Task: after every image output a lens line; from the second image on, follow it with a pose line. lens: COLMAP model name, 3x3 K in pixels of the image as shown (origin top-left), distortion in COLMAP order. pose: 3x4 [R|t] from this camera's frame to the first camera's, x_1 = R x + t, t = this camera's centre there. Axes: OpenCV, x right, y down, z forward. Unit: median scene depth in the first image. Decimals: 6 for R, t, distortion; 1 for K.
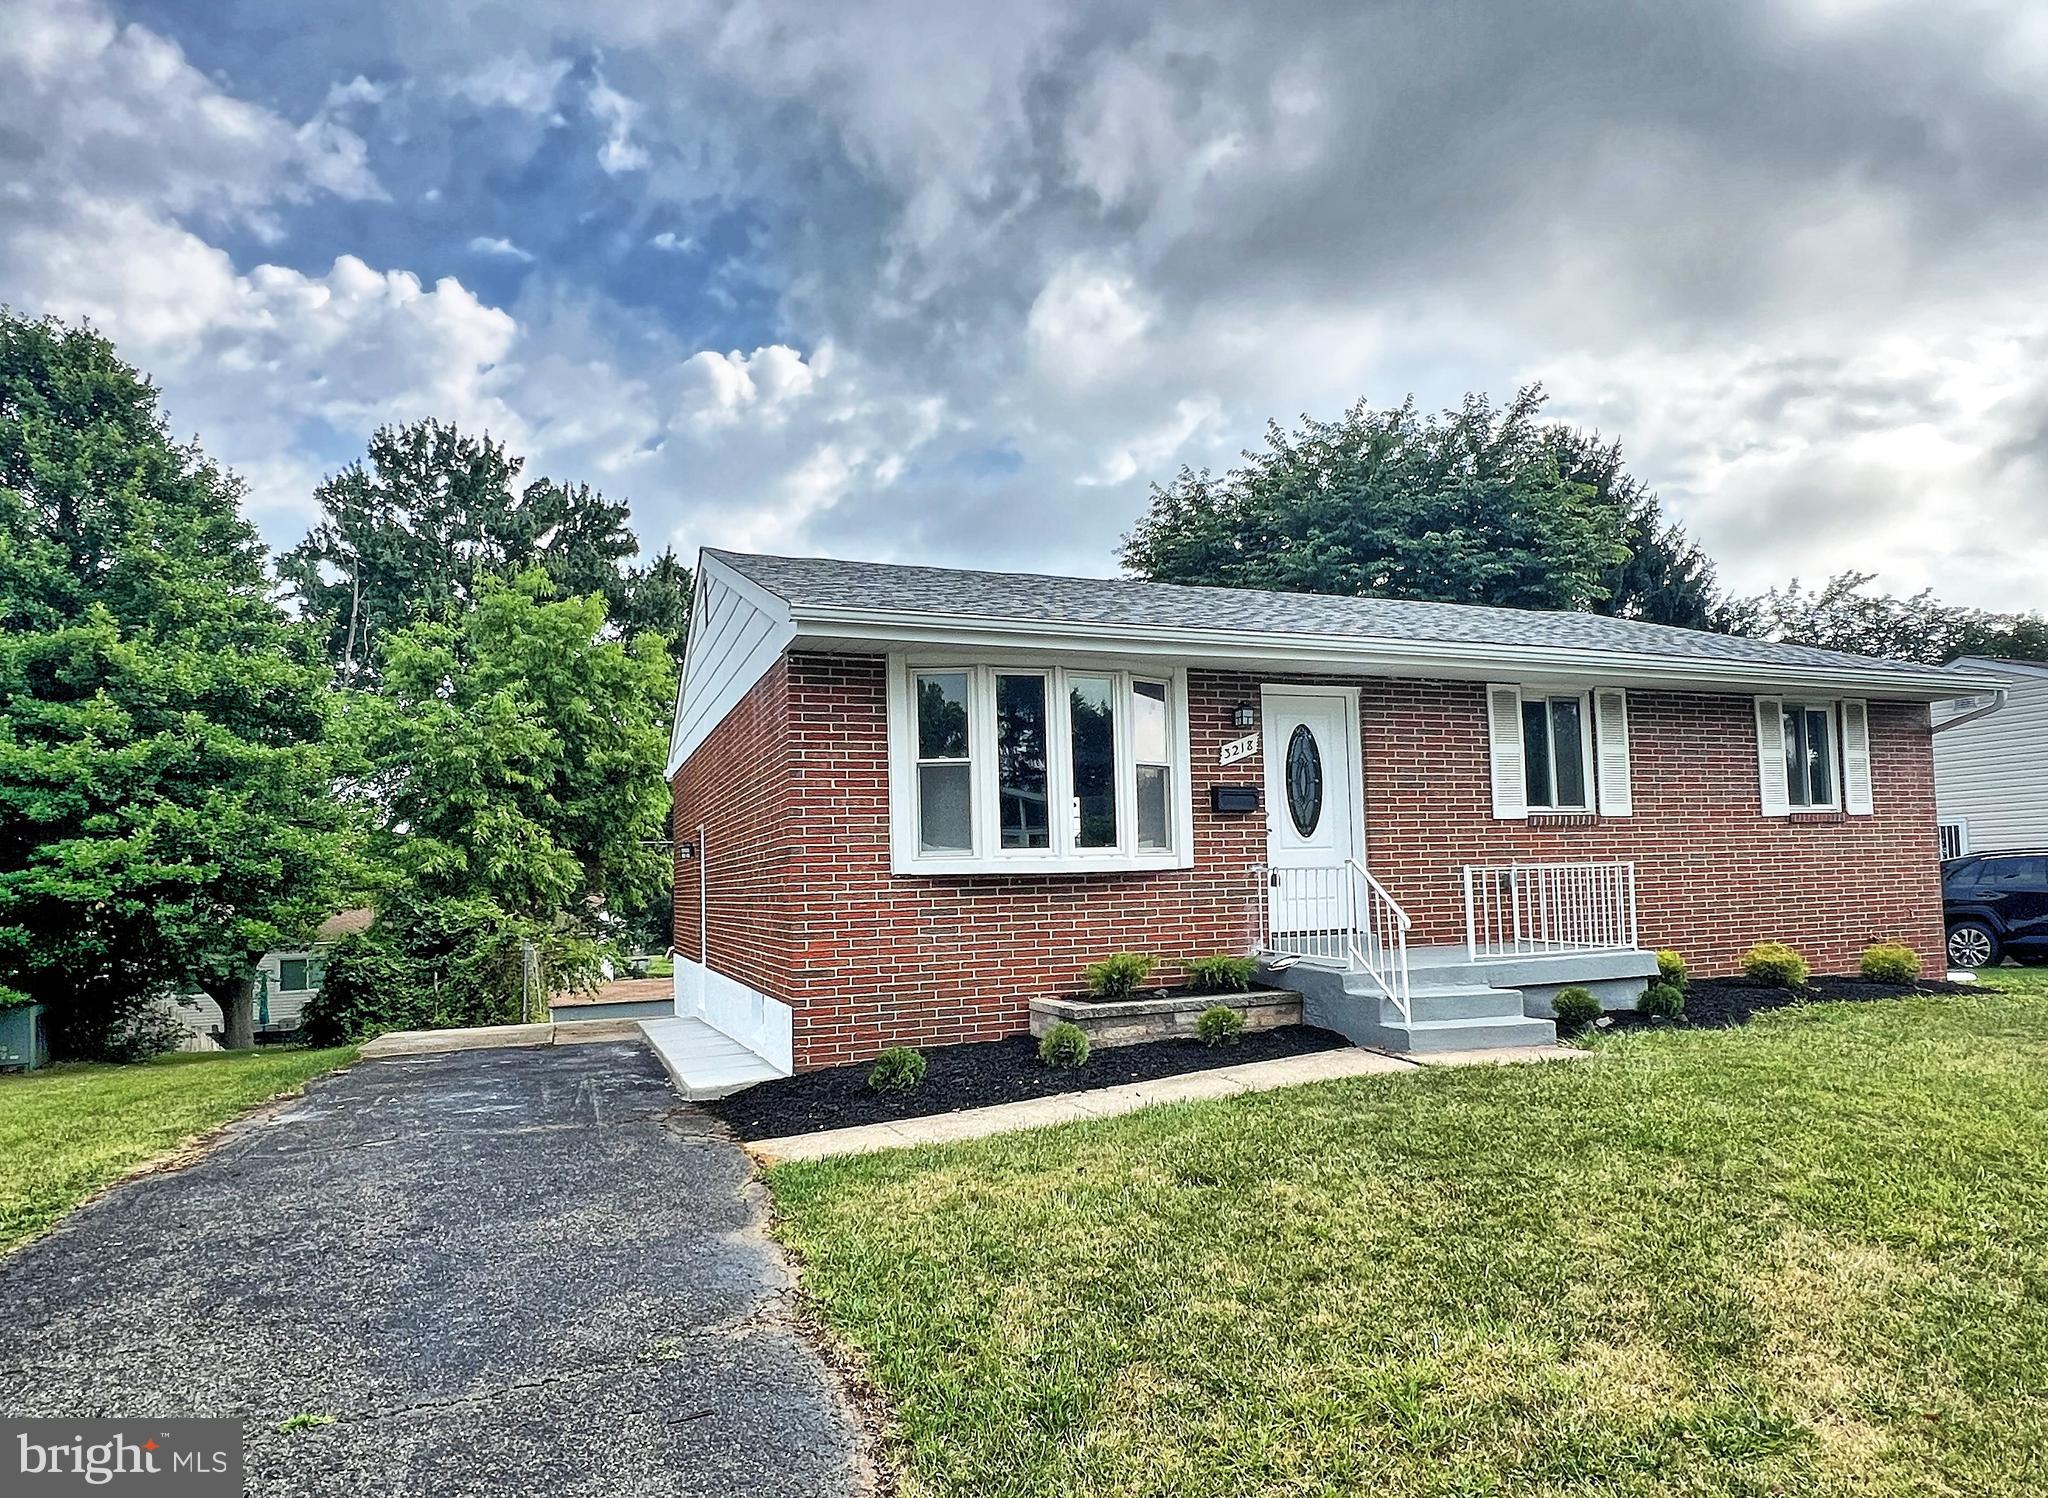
lens RADIAL K [[1211.2, 0, 1024.9], [0, 1211.2, 784.5], [0, 0, 1]] dist [-0.016178, -0.001666]
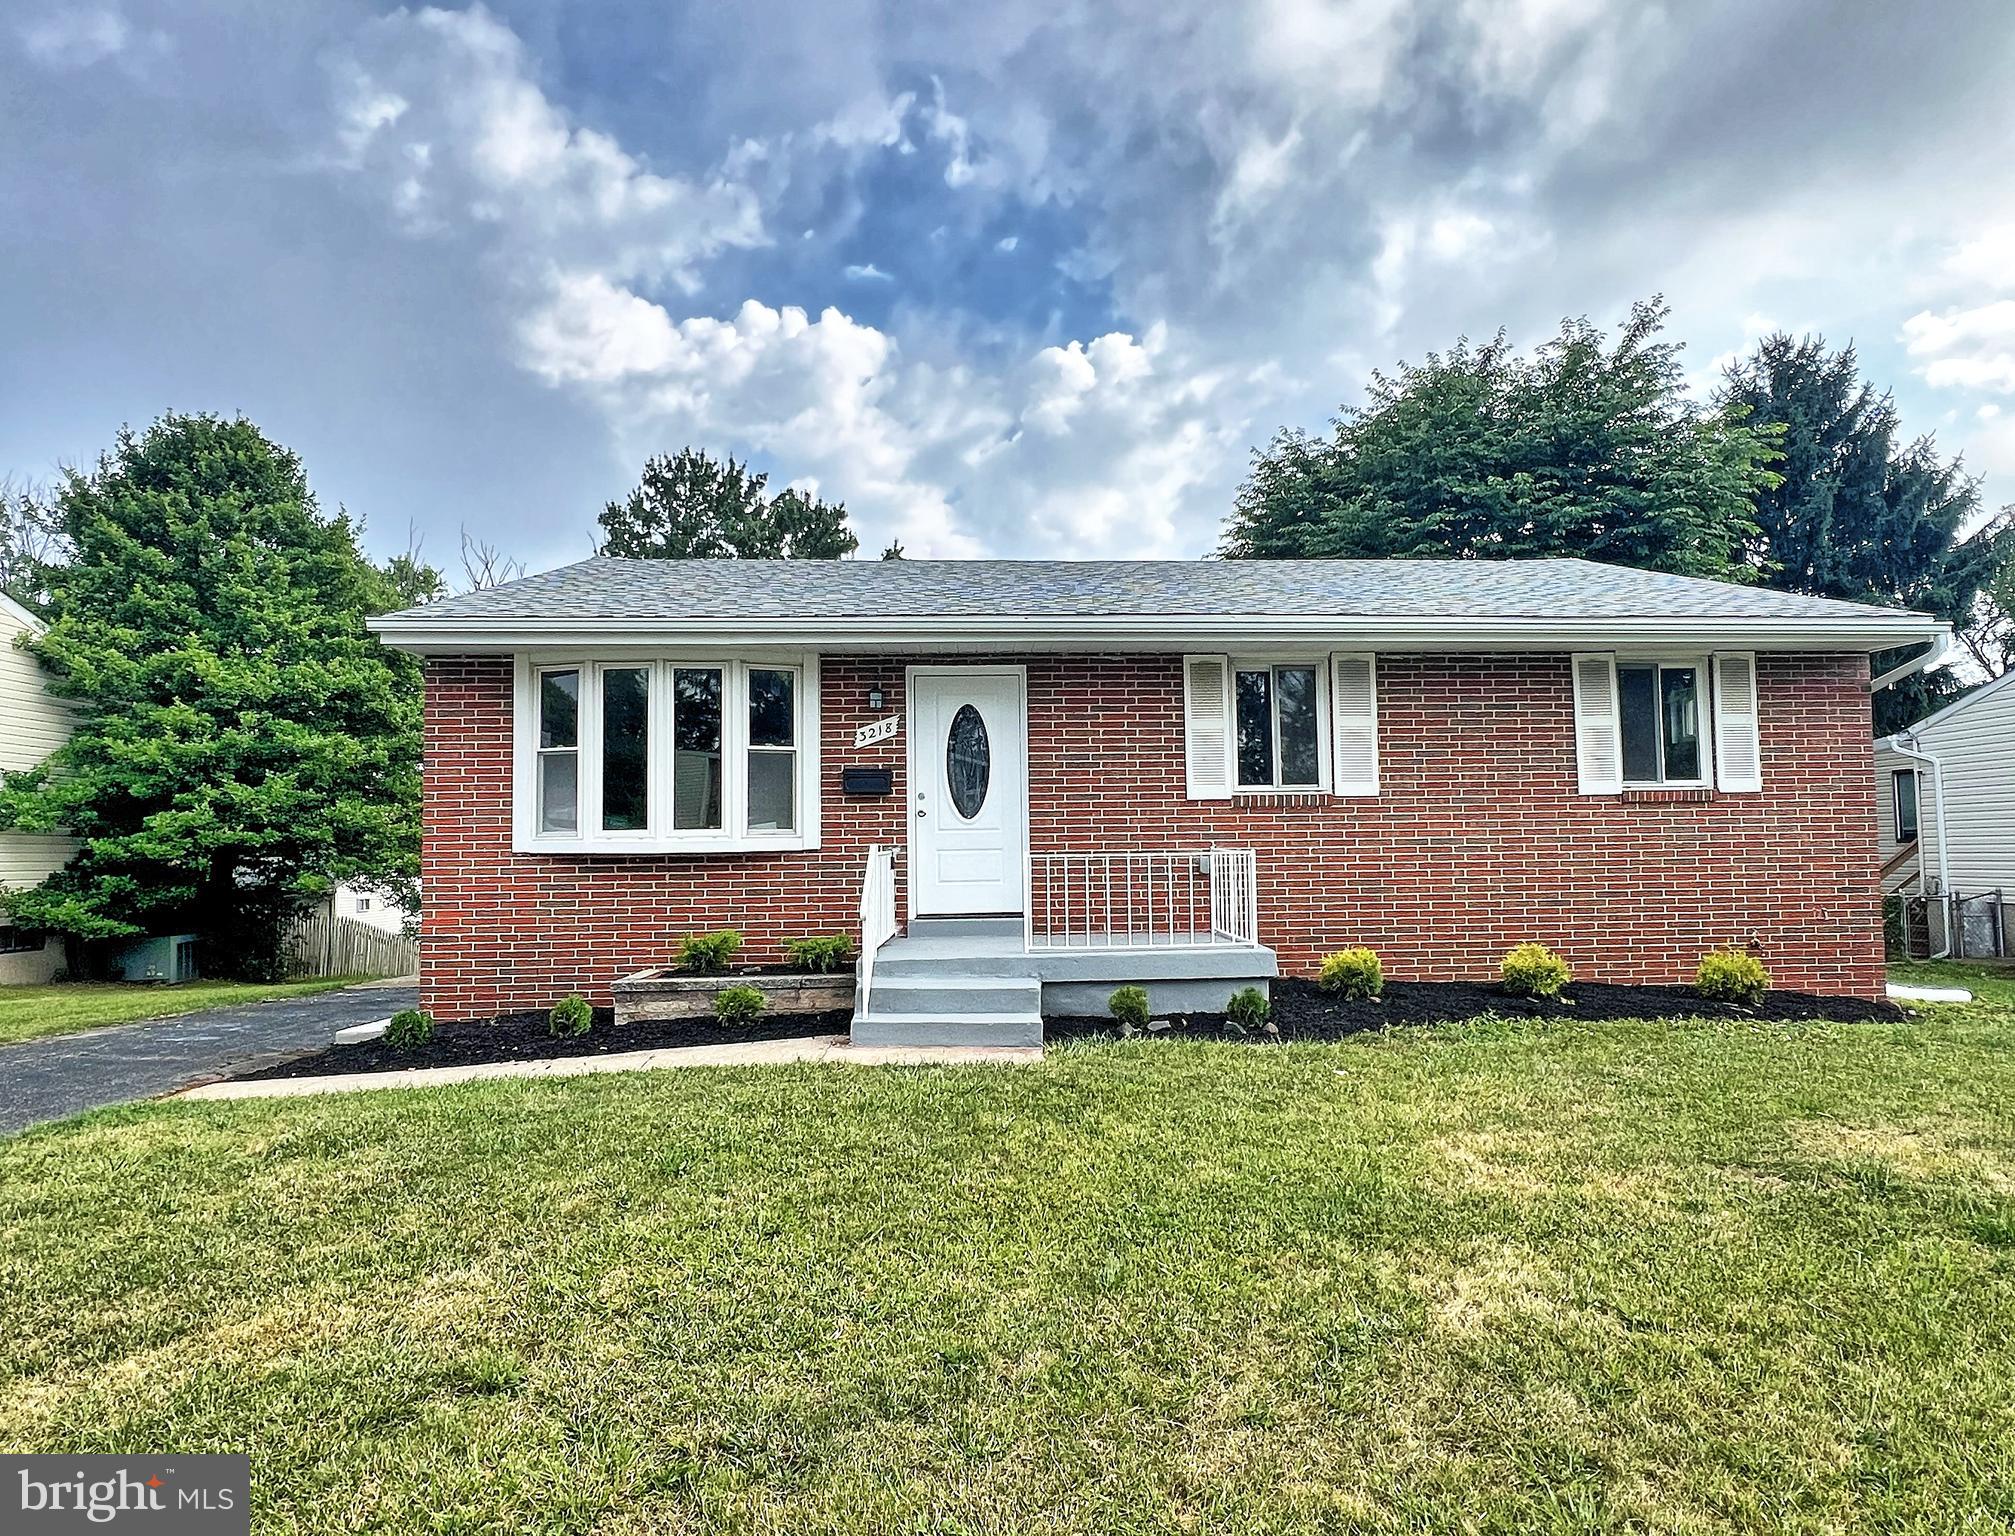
lens RADIAL K [[1165.5, 0, 1007.5], [0, 1165.5, 768.0], [0, 0, 1]] dist [-0.006398, -0.001261]
pose [[0.951971, -0.007506, -0.306095, 0.509770], [0.012405, 0.999824, 0.014062, -0.010099], [0.305936, -0.017184, 0.951897, 0.095581]]
